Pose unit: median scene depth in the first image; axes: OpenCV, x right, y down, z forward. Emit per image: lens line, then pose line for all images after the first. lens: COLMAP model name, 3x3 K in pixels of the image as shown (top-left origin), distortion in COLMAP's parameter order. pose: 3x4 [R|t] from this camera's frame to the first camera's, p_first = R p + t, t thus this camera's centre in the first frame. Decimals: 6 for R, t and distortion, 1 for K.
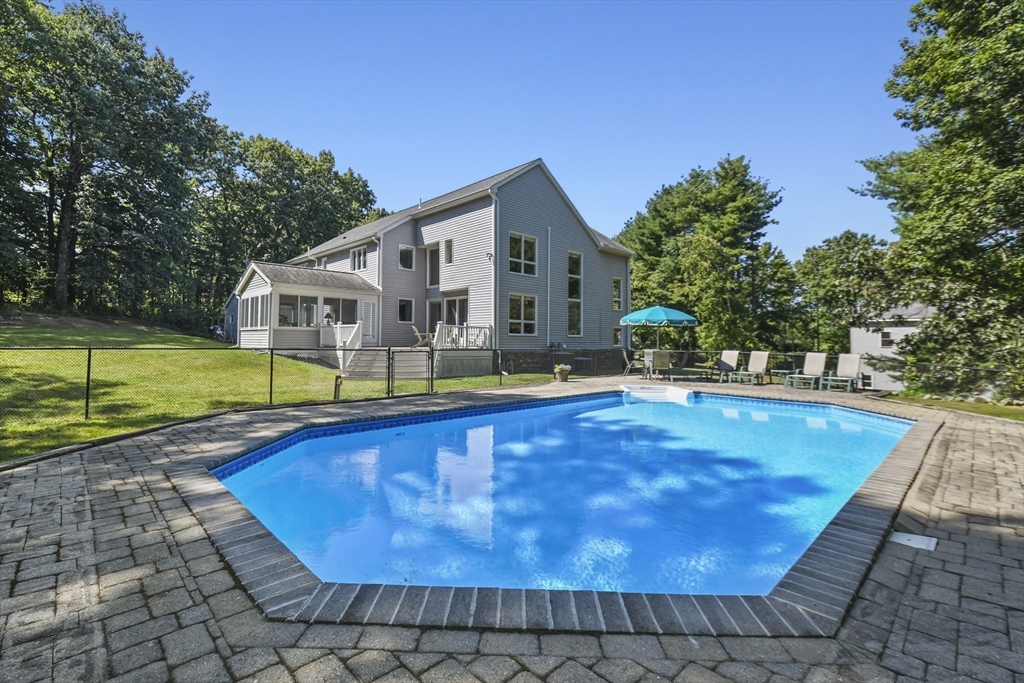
lens RADIAL K [[455.9, 0, 512.0], [0, 455.9, 341.5], [0, 0, 1]] dist [0.000189, -0.000011]
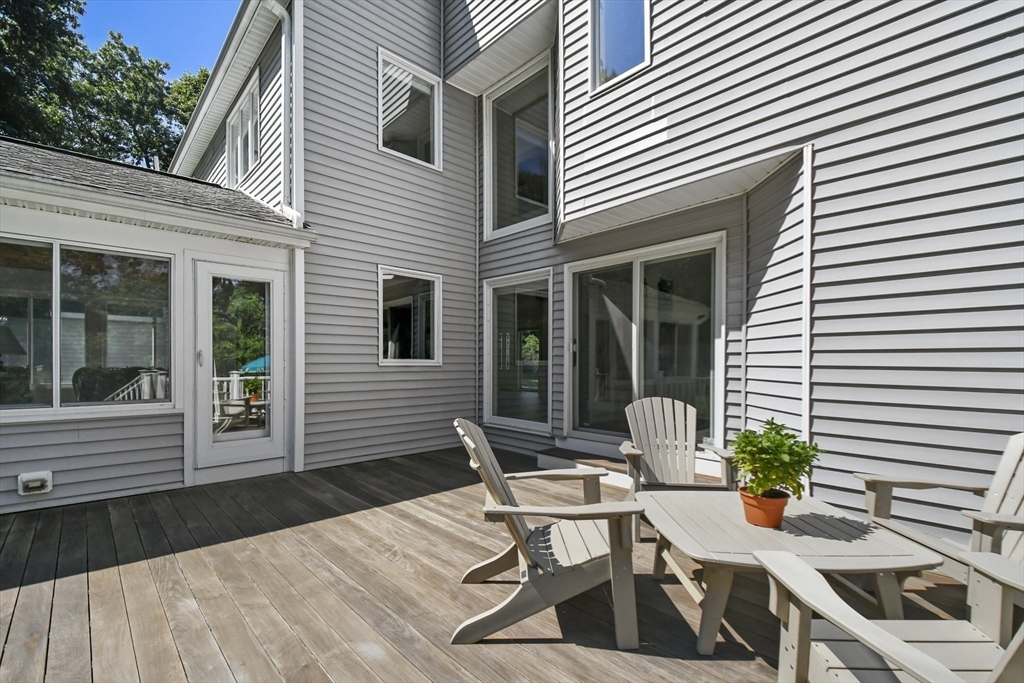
lens RADIAL K [[455.9, 0, 512.0], [0, 455.9, 341.5], [0, 0, 1]] dist [0.000189, -0.000011]
pose [[0.999507, -0.017375, -0.026144, -0.166604], [0.016276, 0.998999, -0.041673, -0.042648], [0.026842, 0.041227, 0.998789, 0.735111]]
